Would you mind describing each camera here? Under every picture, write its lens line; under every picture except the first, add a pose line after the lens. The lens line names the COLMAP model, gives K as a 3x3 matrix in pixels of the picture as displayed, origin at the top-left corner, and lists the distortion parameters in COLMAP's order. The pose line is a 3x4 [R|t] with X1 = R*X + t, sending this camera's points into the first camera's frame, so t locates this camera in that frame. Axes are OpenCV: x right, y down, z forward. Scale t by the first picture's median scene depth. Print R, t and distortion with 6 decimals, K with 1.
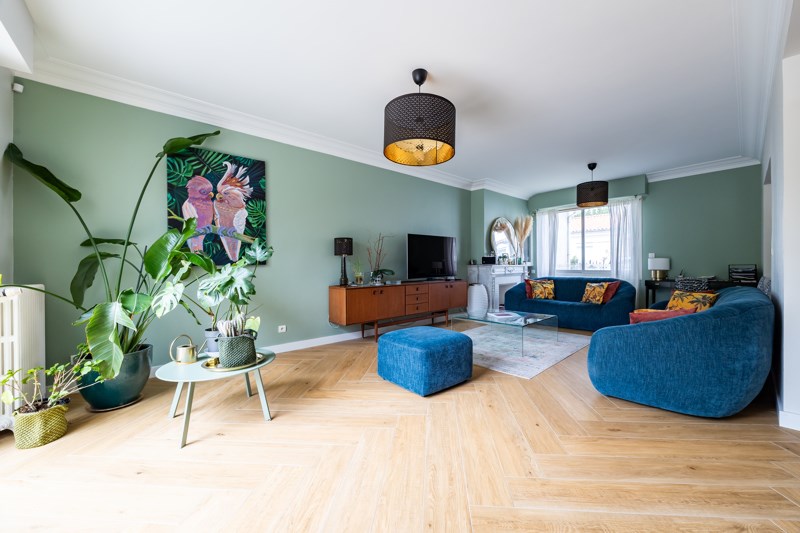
lens RADIAL K [[310.0, 0, 411.1], [0, 310.0, 271.8], [0, 0, 1]] dist [-0.001853, -0.000134]
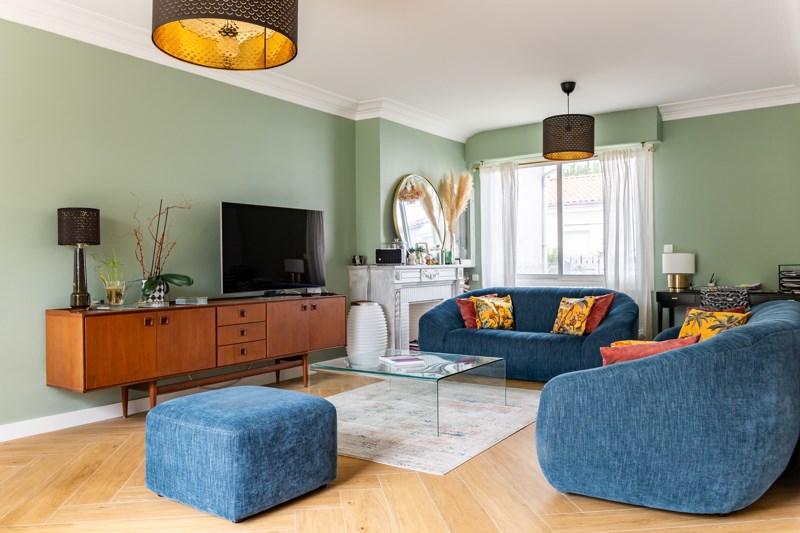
lens RADIAL K [[632.7, 0, 397.1], [0, 632.7, 280.6], [0, 0, 1]] dist [-0.002302, -0.006403]
pose [[0.977070, -0.005174, 0.212856, 0.049611], [0.004701, 0.999985, 0.002727, 0.001041], [-0.212867, -0.001664, 0.977080, -0.047912]]
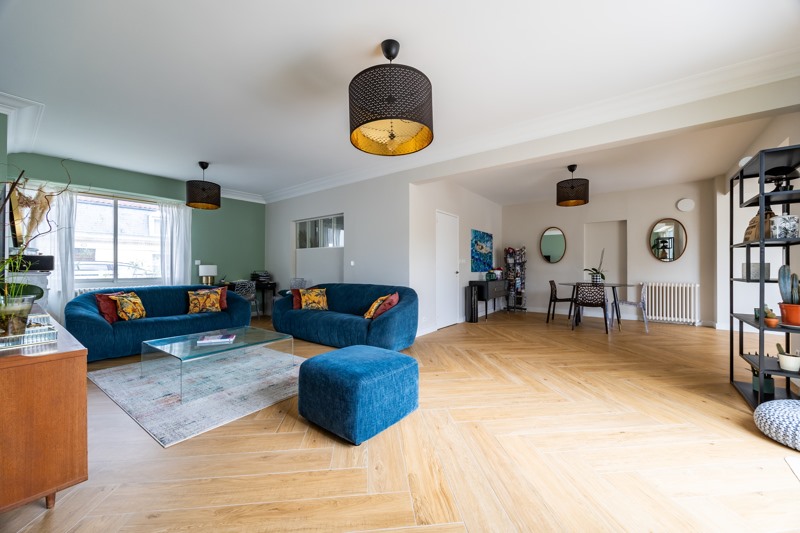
lens RADIAL K [[310.0, 0, 398.8], [0, 310.0, 268.7], [0, 0, 1]] dist [-0.001853, -0.000134]
pose [[-0.183383, 0.007456, 0.983013, -0.506743], [0.027037, 0.999631, -0.002539, -0.013683], [-0.982670, 0.026112, -0.183517, 0.700324]]
